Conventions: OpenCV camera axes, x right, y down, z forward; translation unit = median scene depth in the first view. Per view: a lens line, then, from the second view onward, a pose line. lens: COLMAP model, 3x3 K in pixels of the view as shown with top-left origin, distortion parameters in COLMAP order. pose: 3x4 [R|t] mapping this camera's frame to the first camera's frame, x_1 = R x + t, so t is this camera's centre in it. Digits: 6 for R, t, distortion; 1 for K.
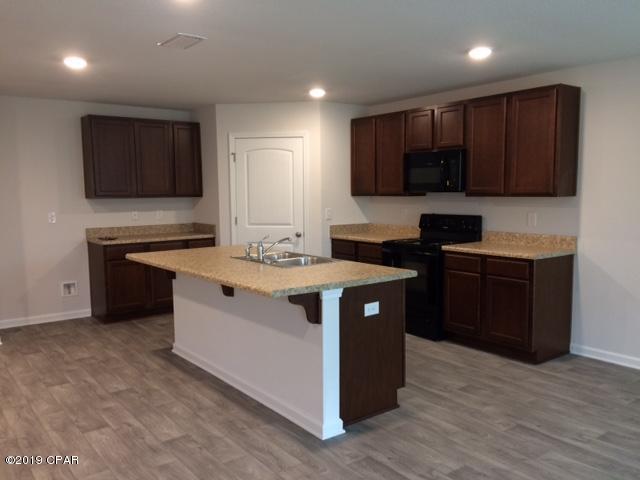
lens RADIAL K [[539.9, 0, 318.0], [0, 539.9, 240.2], [0, 0, 1]] dist [0.105574, -0.153825]
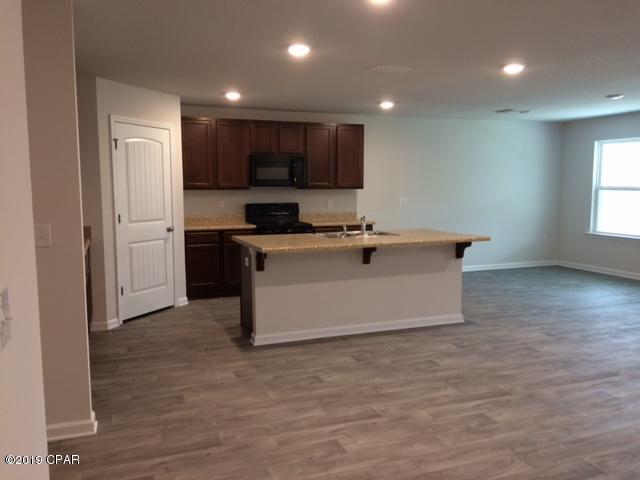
lens RADIAL K [[539.9, 0, 319.1], [0, 539.9, 240.6], [0, 0, 1]] dist [0.105574, -0.153825]
pose [[0.278528, -0.089090, 0.956287, -1.093776], [0.092840, 0.993523, 0.065518, -0.035906], [-0.955930, 0.070533, 0.284995, 0.563734]]
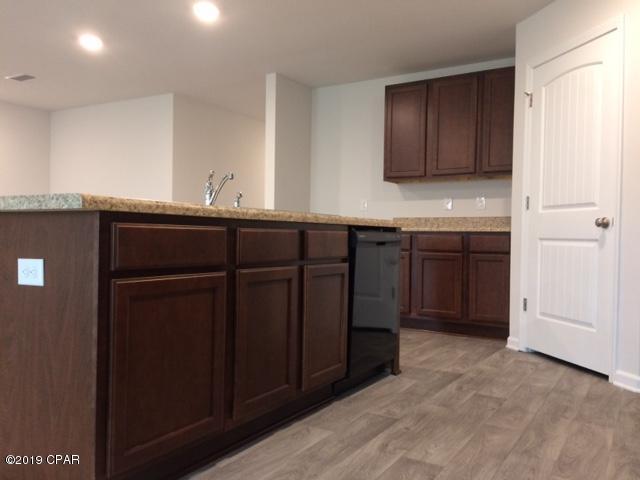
lens RADIAL K [[539.9, 0, 317.4], [0, 539.9, 238.0], [0, 0, 1]] dist [0.105574, -0.153825]
pose [[0.364524, 0.018460, -0.931011, 0.415617], [-0.109610, 0.993704, -0.023213, 0.053533], [0.924721, 0.110510, 0.364252, 0.691944]]
